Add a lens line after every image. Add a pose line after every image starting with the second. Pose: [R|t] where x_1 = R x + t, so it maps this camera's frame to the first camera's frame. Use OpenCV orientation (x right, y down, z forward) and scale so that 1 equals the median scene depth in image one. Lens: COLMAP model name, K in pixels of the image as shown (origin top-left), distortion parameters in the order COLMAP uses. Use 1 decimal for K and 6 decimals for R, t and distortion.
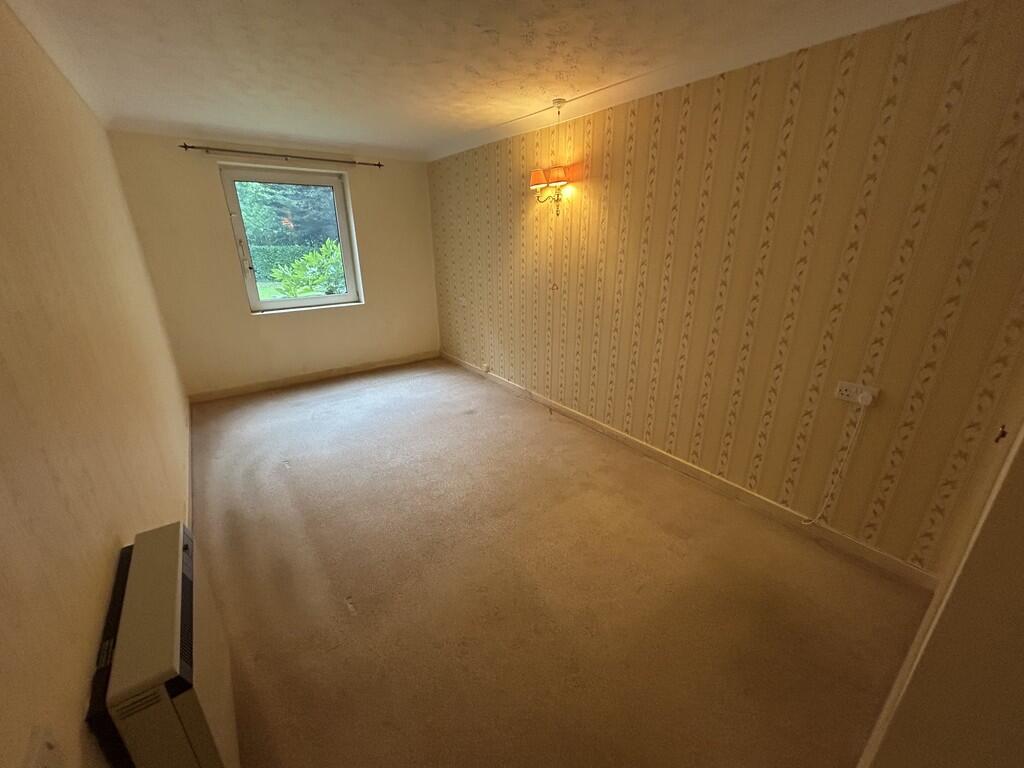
lens RADIAL K [[412.5, 0, 511.1], [0, 412.5, 376.8], [0, 0, 1]] dist [-0.001758, -0.000174]
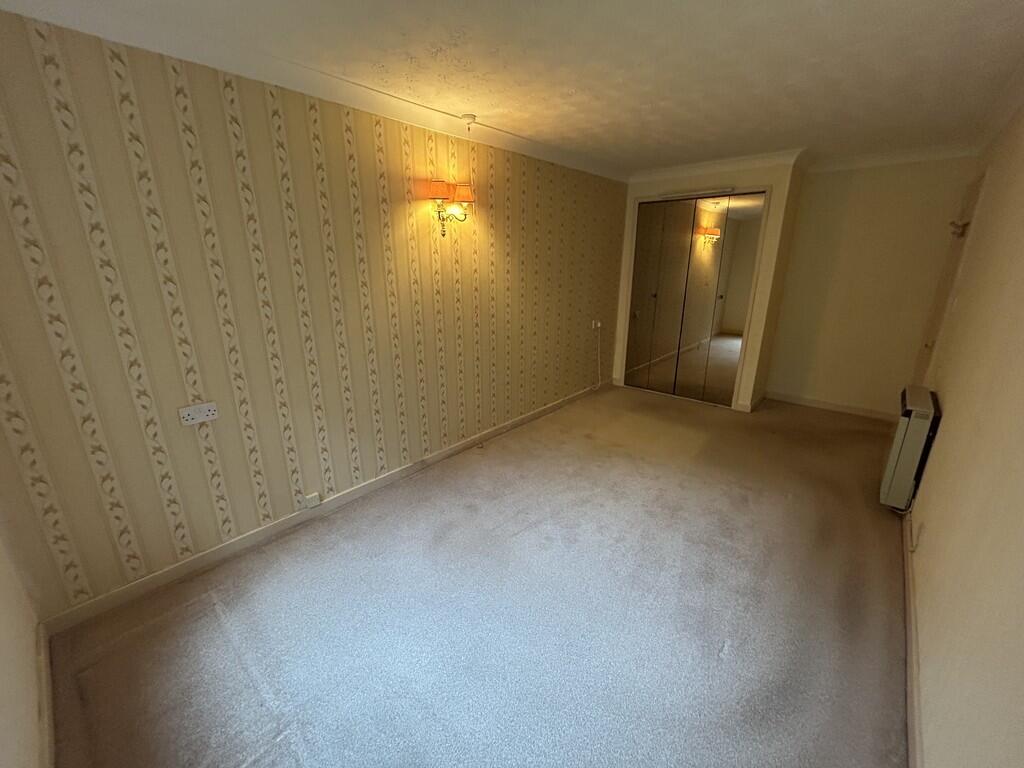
lens RADIAL K [[412.5, 0, 510.8], [0, 412.5, 390.6], [0, 0, 1]] dist [-0.001758, -0.000174]
pose [[-0.200175, -0.278714, 0.939281, -0.843870], [0.337840, 0.880252, 0.333197, -0.348544], [-0.919671, 0.384024, -0.082044, 1.075721]]
